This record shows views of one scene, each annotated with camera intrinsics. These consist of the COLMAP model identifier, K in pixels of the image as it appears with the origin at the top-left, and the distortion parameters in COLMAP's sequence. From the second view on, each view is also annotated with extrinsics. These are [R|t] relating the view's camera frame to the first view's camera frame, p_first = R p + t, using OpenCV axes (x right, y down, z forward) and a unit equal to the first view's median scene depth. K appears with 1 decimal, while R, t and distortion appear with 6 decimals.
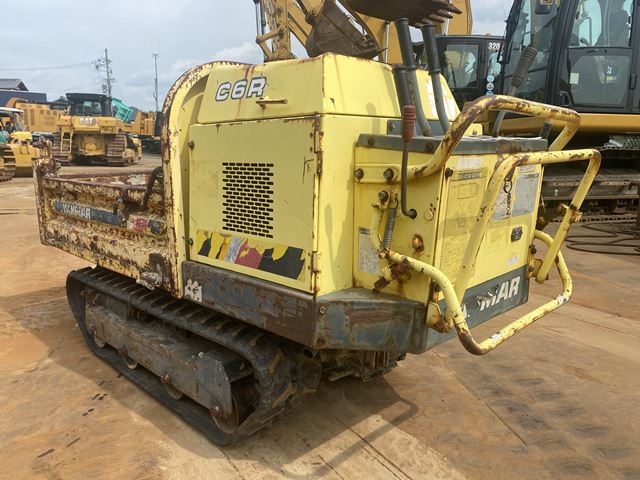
lens RADIAL K [[490.2, 0, 320.3], [0, 490.2, 226.3], [0, 0, 1]] dist [0.081608, -0.144597]
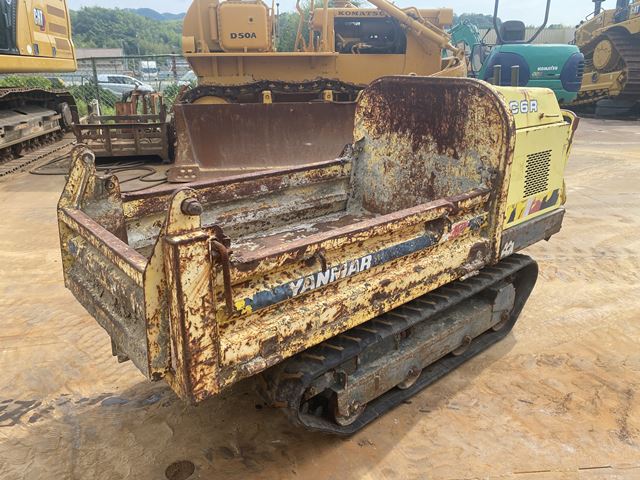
lens RADIAL K [[490.2, 0, 320.3], [0, 490.2, 226.3], [0, 0, 1]] dist [0.081608, -0.144597]
pose [[0.067953, -0.307630, 0.949076, -1.670456], [0.147618, 0.943905, 0.295385, -0.443958], [-0.986707, 0.120028, 0.109553, 1.405732]]
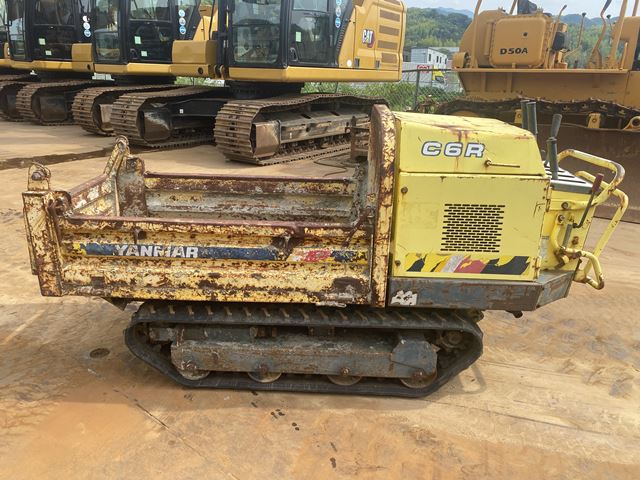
lens RADIAL K [[490.2, 0, 320.3], [0, 490.2, 226.3], [0, 0, 1]] dist [0.081608, -0.144597]
pose [[0.736754, -0.189699, 0.649005, -1.271121], [0.079338, 0.977461, 0.195639, -0.341458], [-0.671490, -0.092647, 0.735199, 0.209464]]
